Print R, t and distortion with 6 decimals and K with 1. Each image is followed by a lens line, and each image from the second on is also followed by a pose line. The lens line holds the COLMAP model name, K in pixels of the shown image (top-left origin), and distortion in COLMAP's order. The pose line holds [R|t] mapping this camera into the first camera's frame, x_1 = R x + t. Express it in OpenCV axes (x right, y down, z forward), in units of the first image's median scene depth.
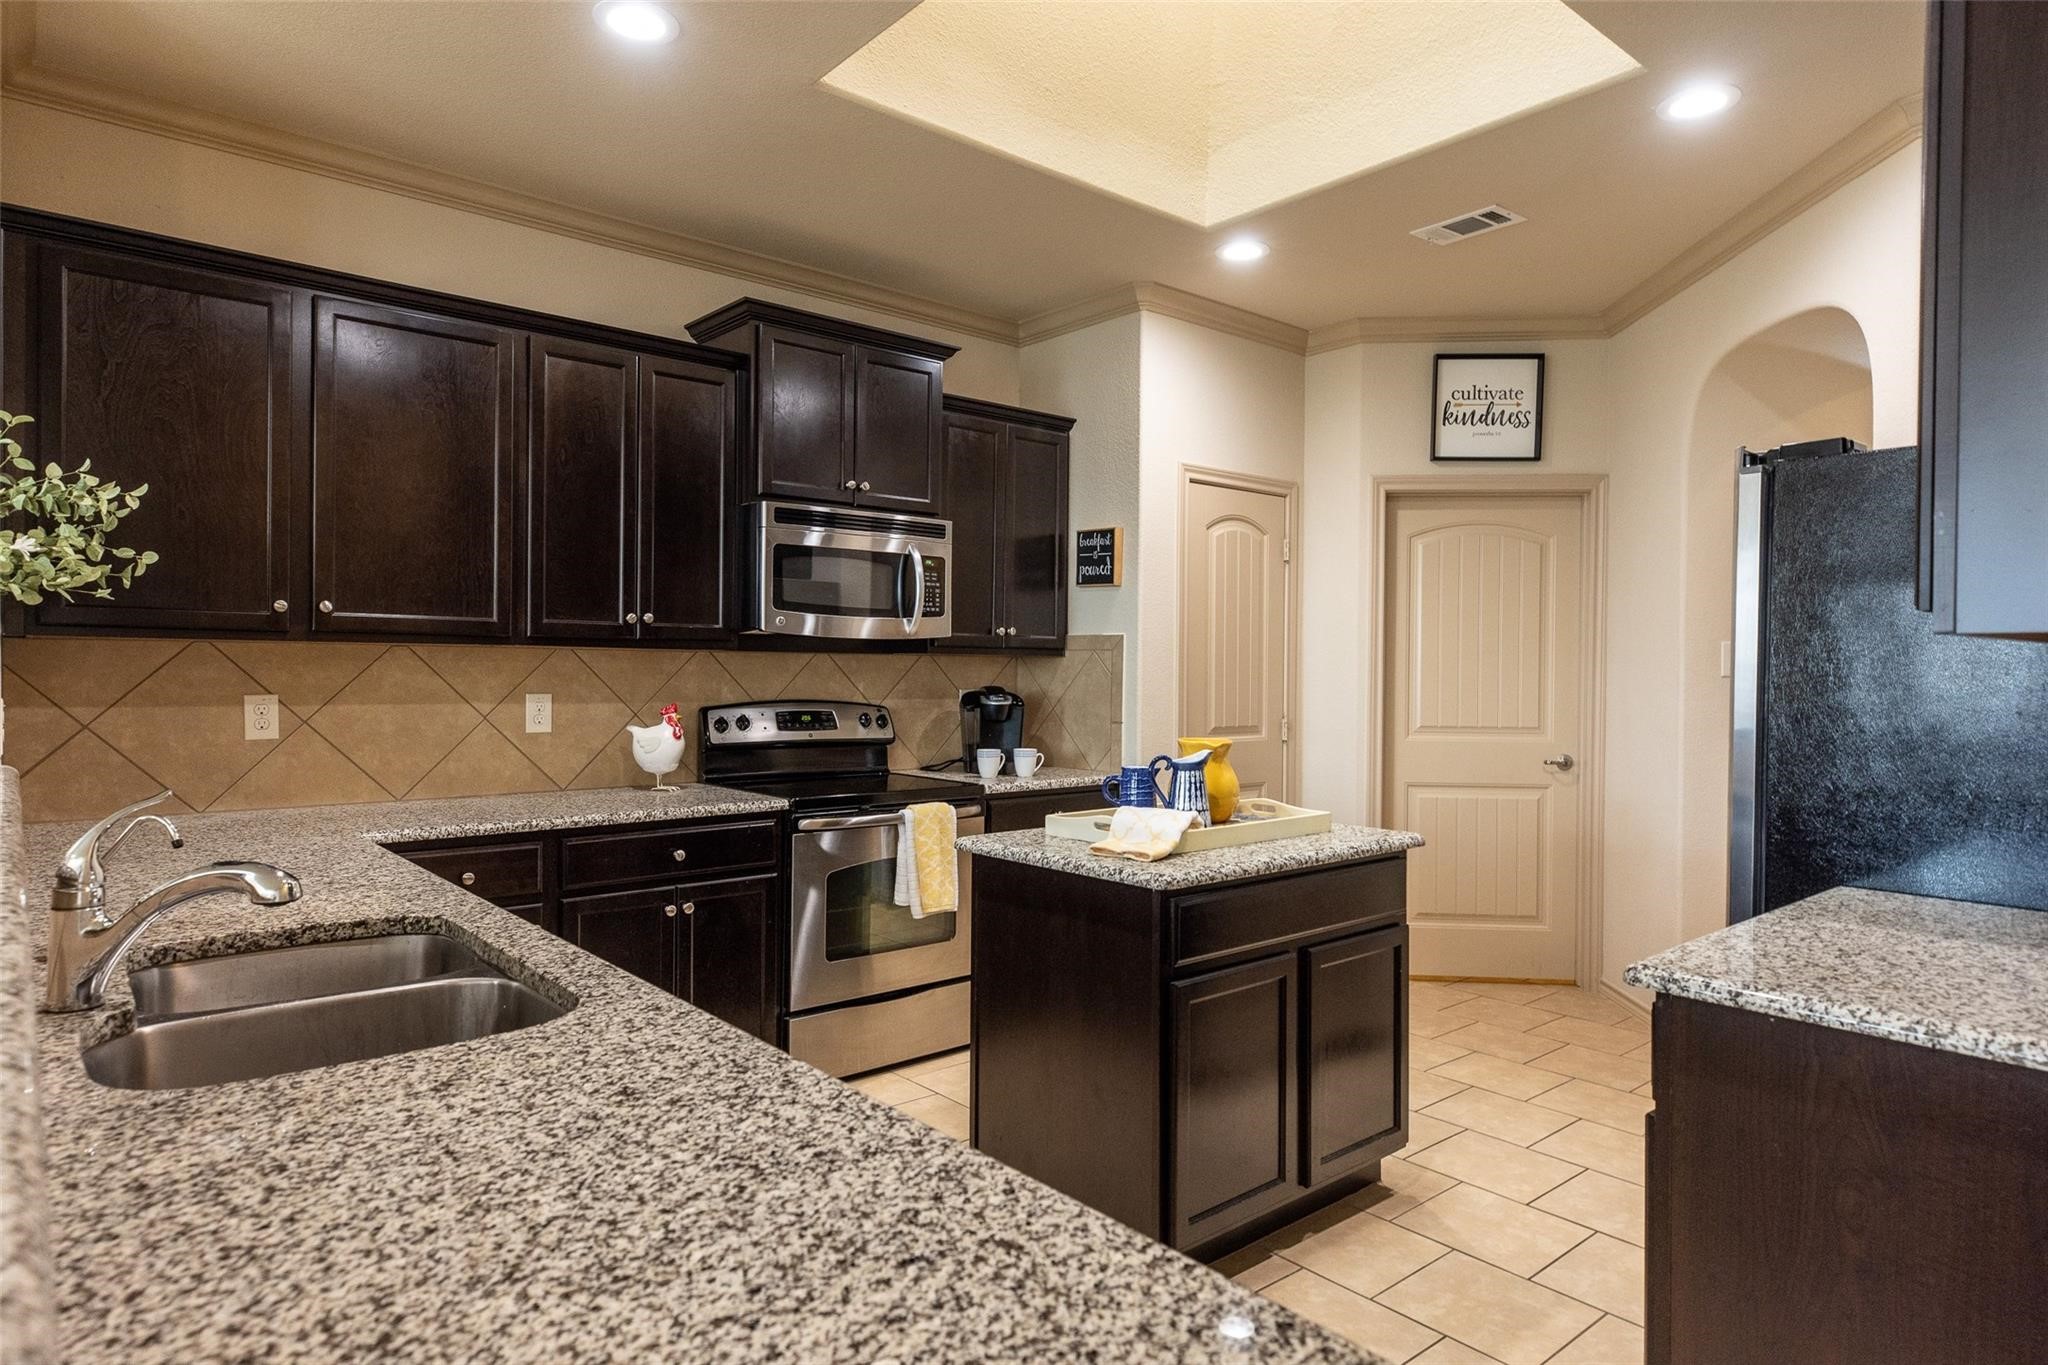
lens RADIAL K [[1173.9, 0, 1017.8], [0, 1173.9, 678.7], [0, 0, 1]] dist [0.010442, -0.000140]
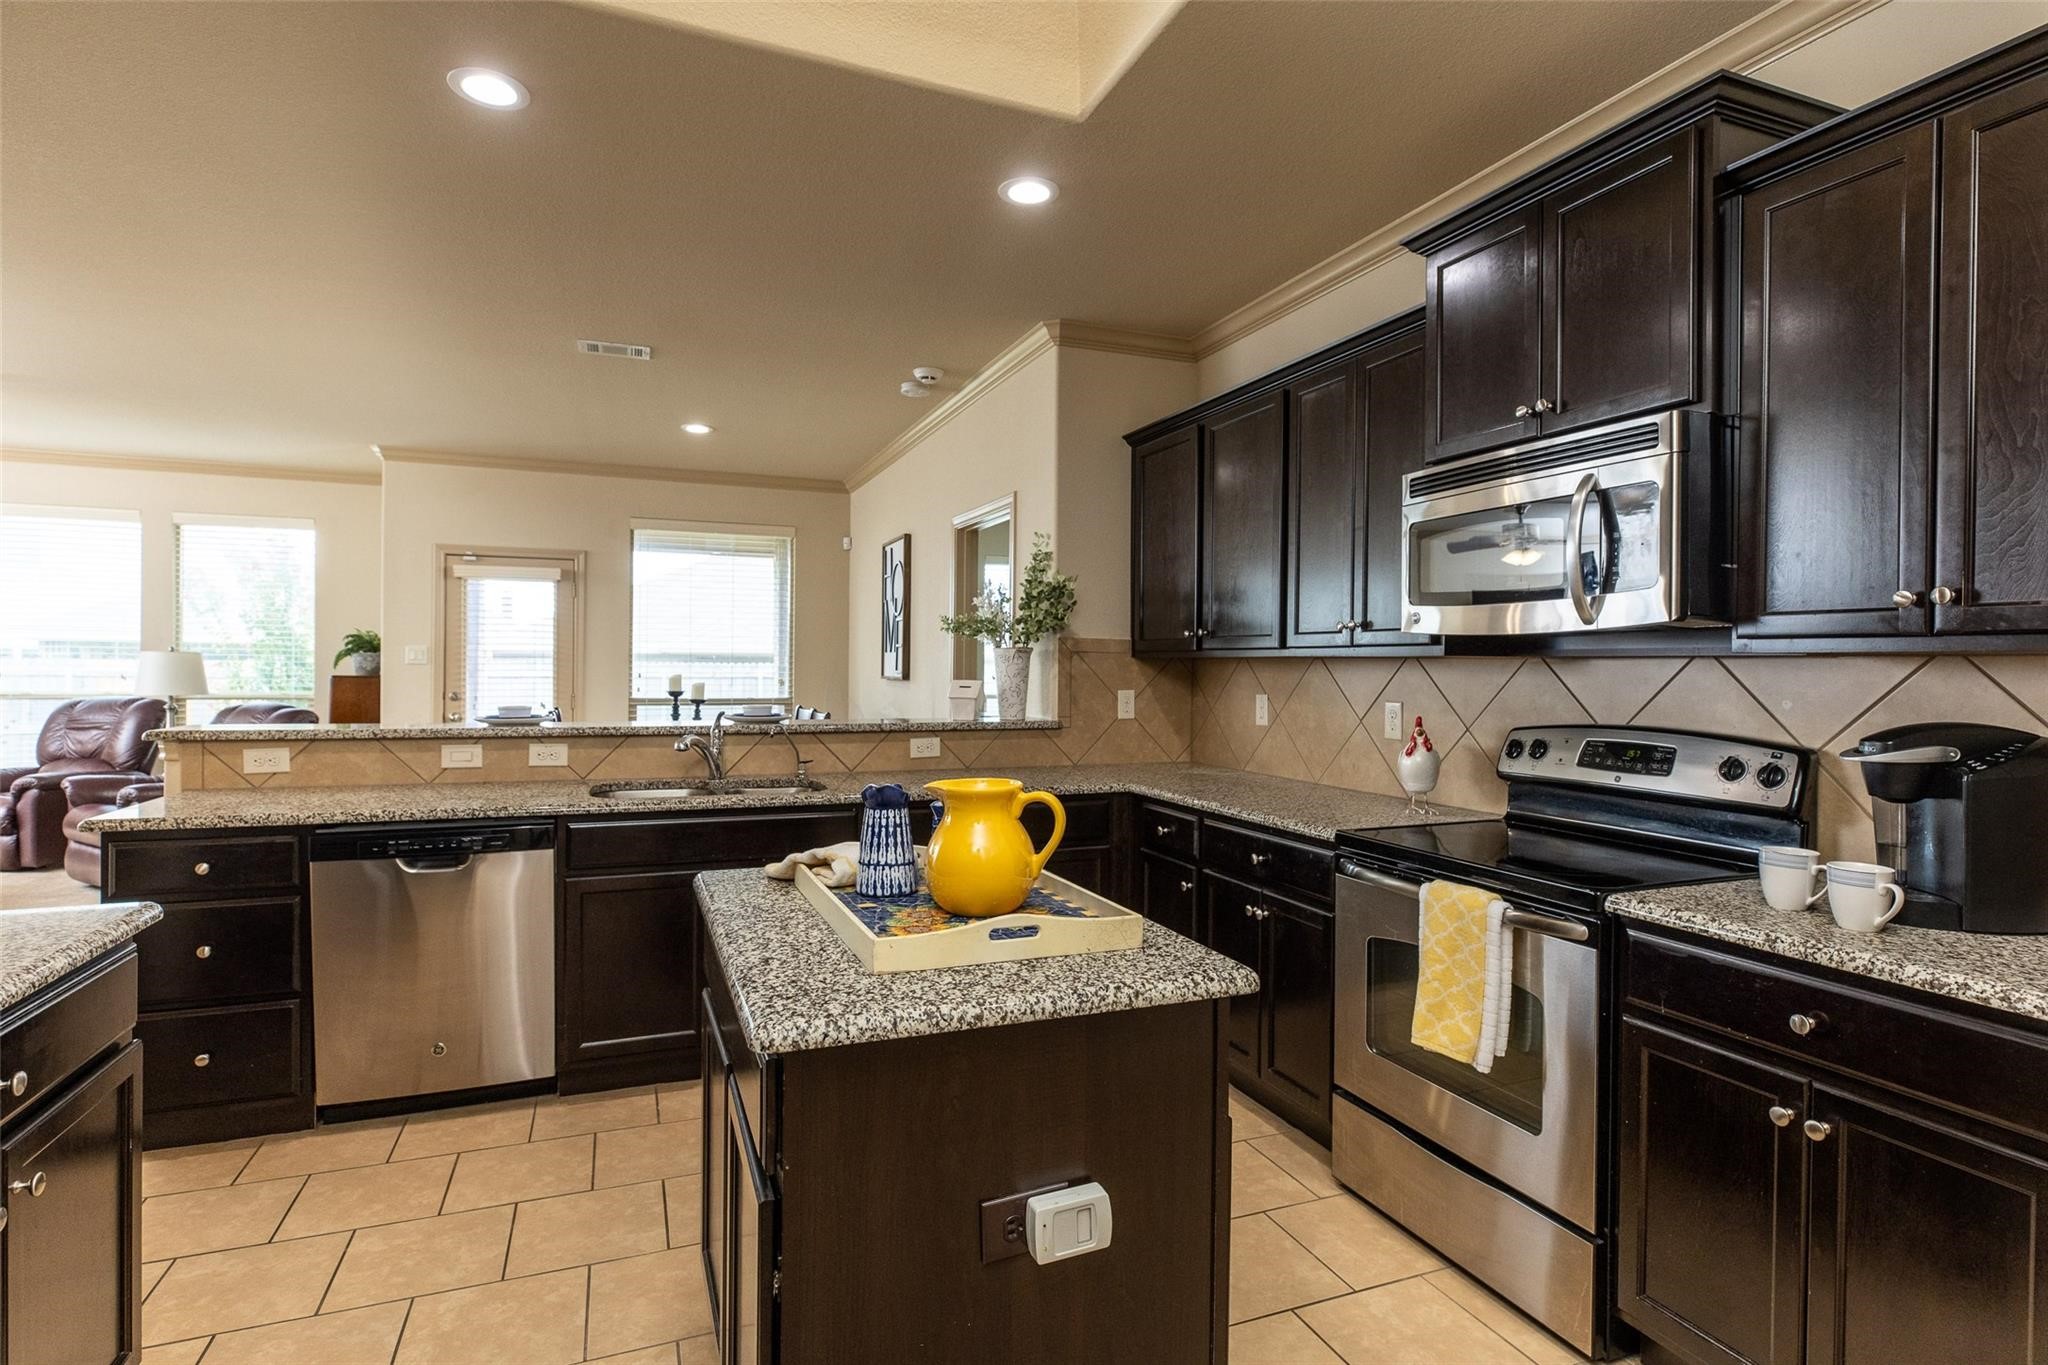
lens RADIAL K [[1025.9, 0, 1026.2], [0, 1025.9, 670.5], [0, 0, 1]] dist [0.000753, 0.000142]
pose [[-0.319837, -0.007223, -0.947445, 0.538527], [-0.019283, 0.999813, -0.001113, -0.007387], [0.947276, 0.017914, -0.319917, 0.950233]]
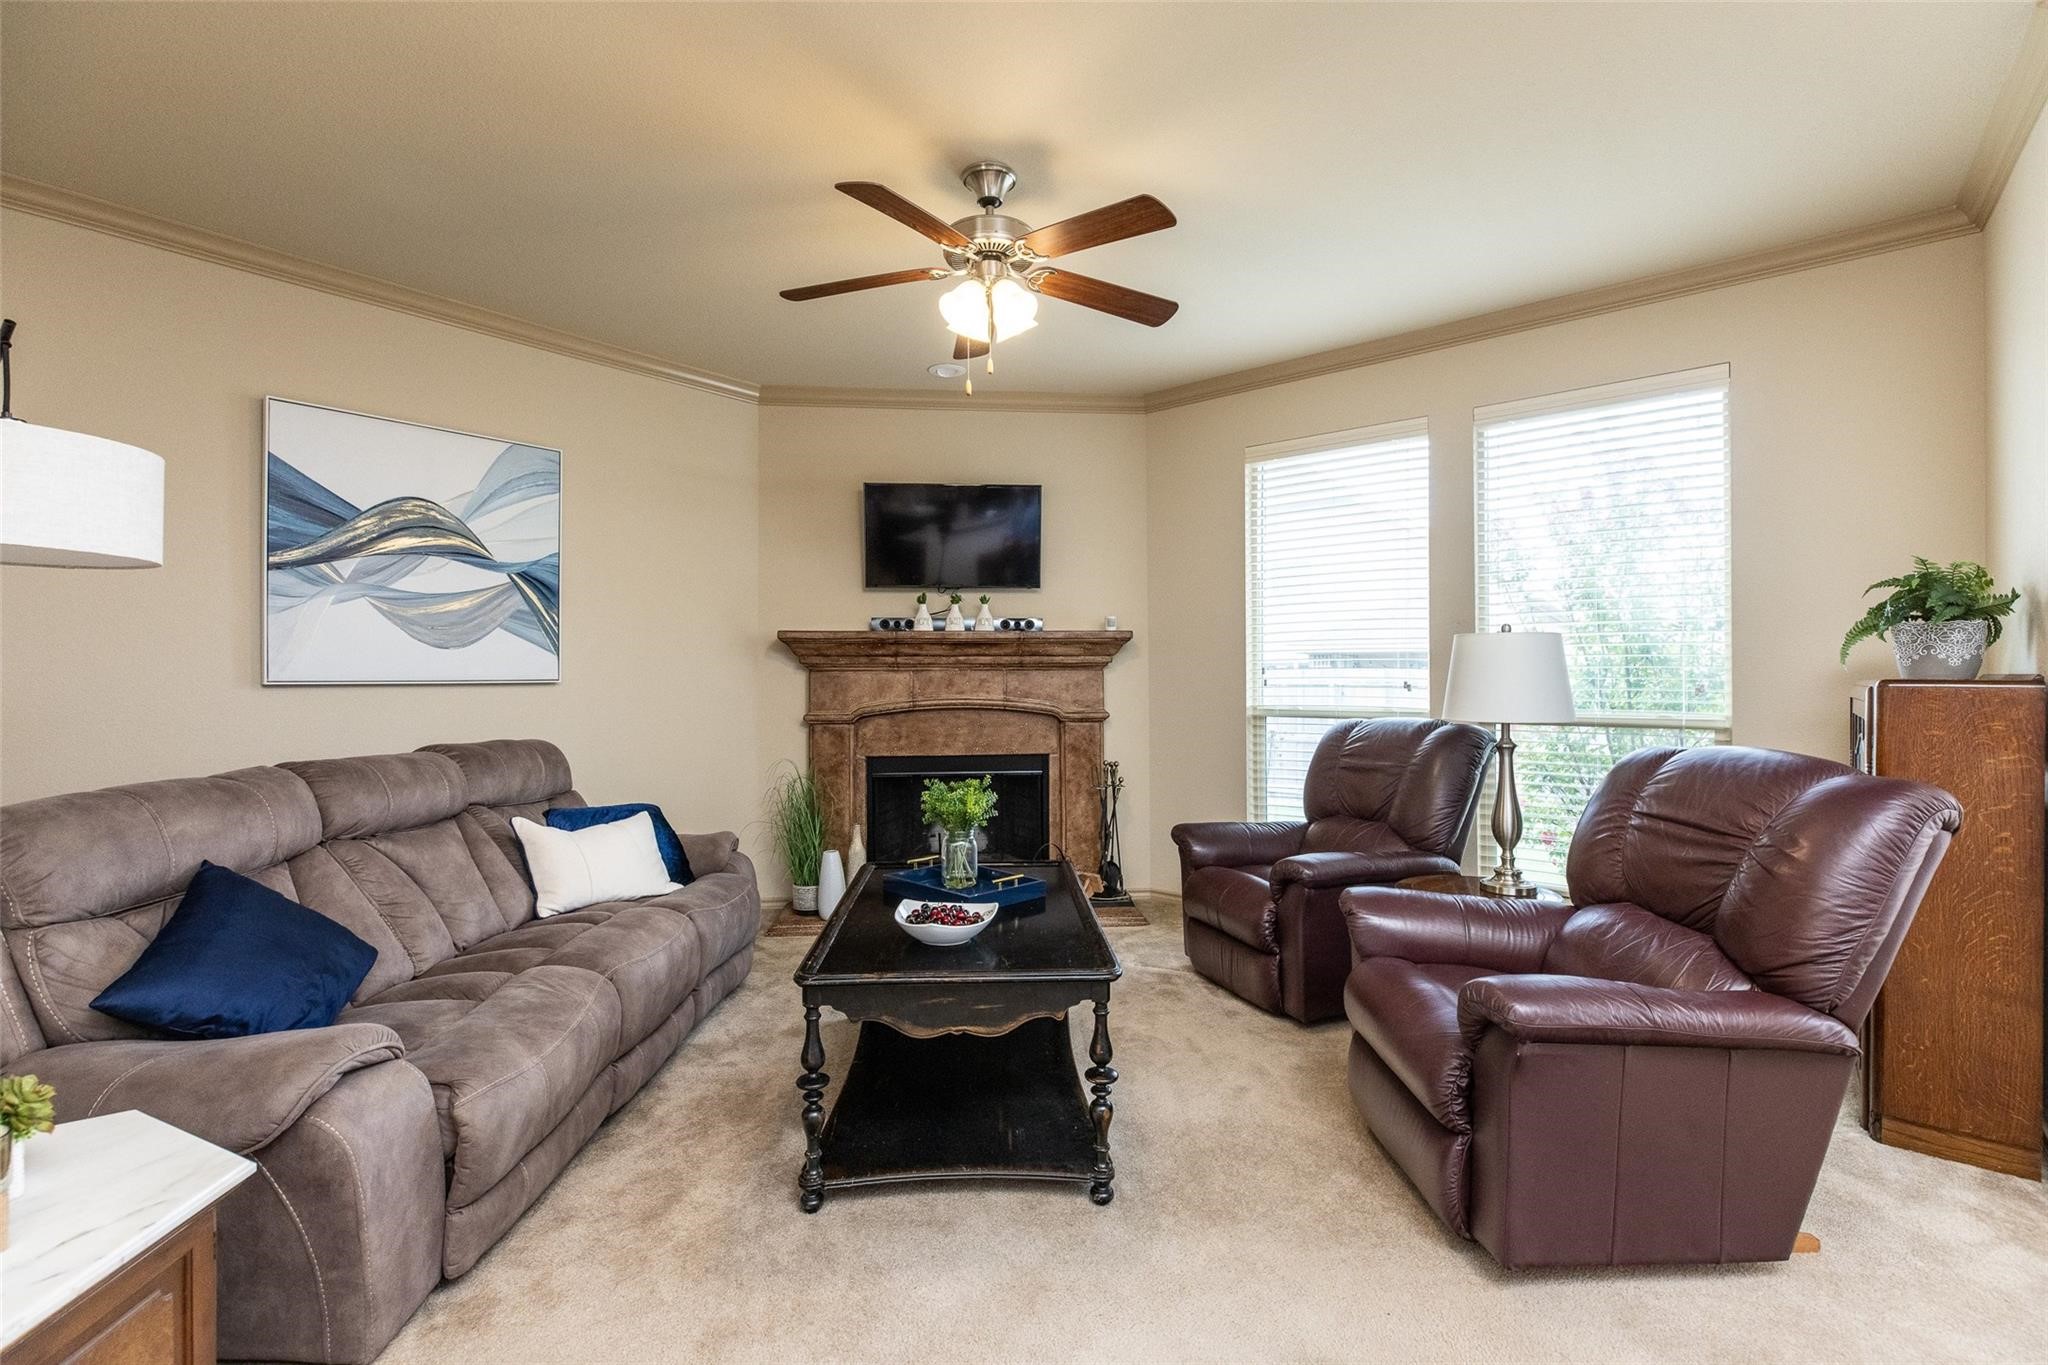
lens RADIAL K [[972.4, 0, 1000.6], [0, 972.4, 674.6], [0, 0, 1]] dist [0.001392, 0.000053]
pose [[-0.989482, -0.003015, -0.144627, -0.113014], [-0.004260, 0.999957, 0.008295, 0.016778], [0.144596, 0.008824, -0.989451, -0.227204]]
